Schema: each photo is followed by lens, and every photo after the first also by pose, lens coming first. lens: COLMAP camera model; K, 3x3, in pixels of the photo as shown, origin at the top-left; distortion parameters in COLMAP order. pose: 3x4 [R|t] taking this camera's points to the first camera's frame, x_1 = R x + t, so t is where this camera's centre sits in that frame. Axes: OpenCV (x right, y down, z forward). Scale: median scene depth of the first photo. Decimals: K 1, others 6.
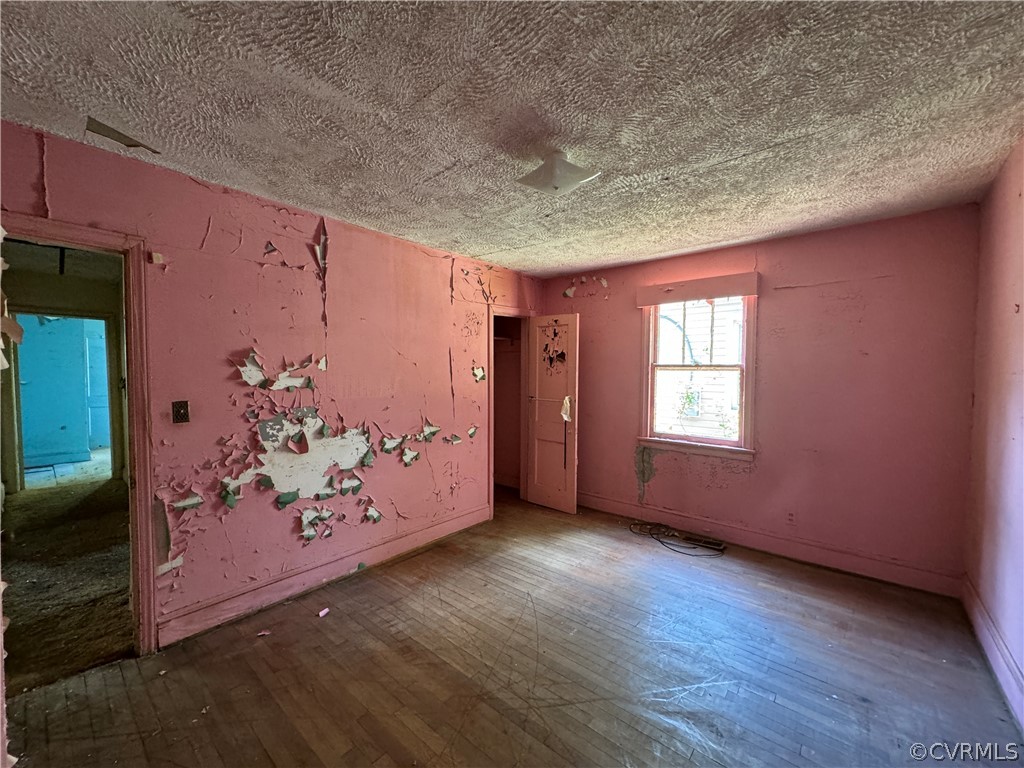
lens RADIAL K [[412.2, 0, 510.0], [0, 412.2, 385.3], [0, 0, 1]] dist [0.001239, -0.000076]
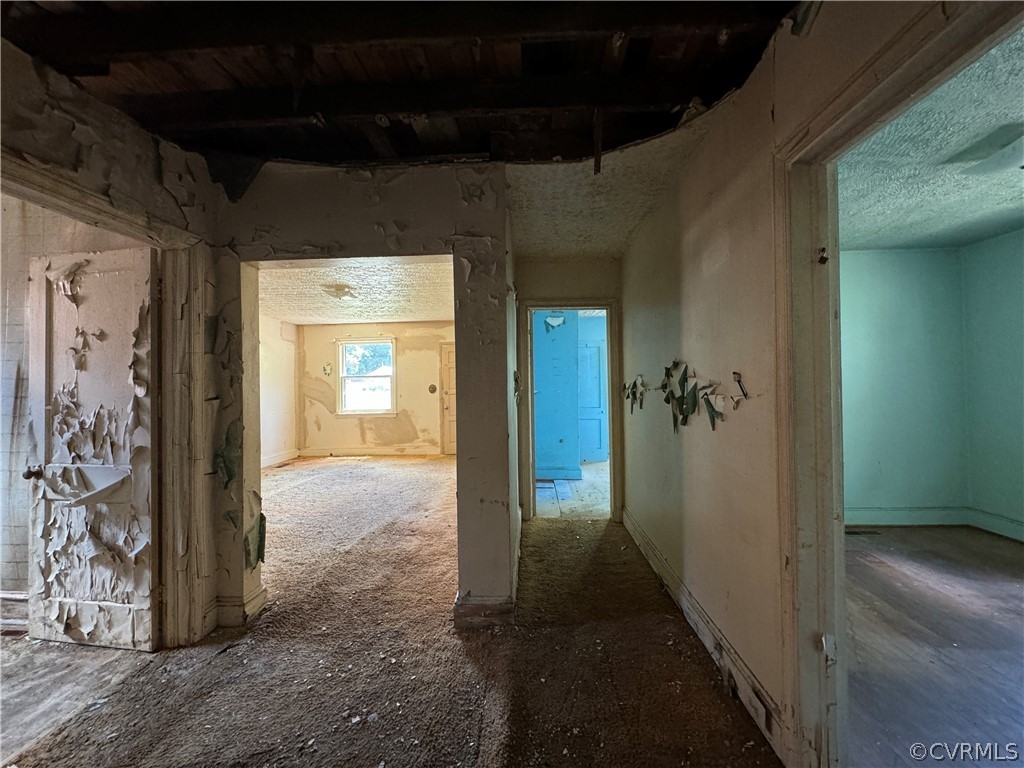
lens RADIAL K [[412.2, 0, 512.0], [0, 412.2, 382.7], [0, 0, 1]] dist [0.001239, -0.000076]
pose [[0.610895, -0.021050, -0.791432, -0.474905], [-0.001338, 0.999618, -0.027620, -0.003415], [0.791711, 0.017932, 0.610633, 0.392058]]
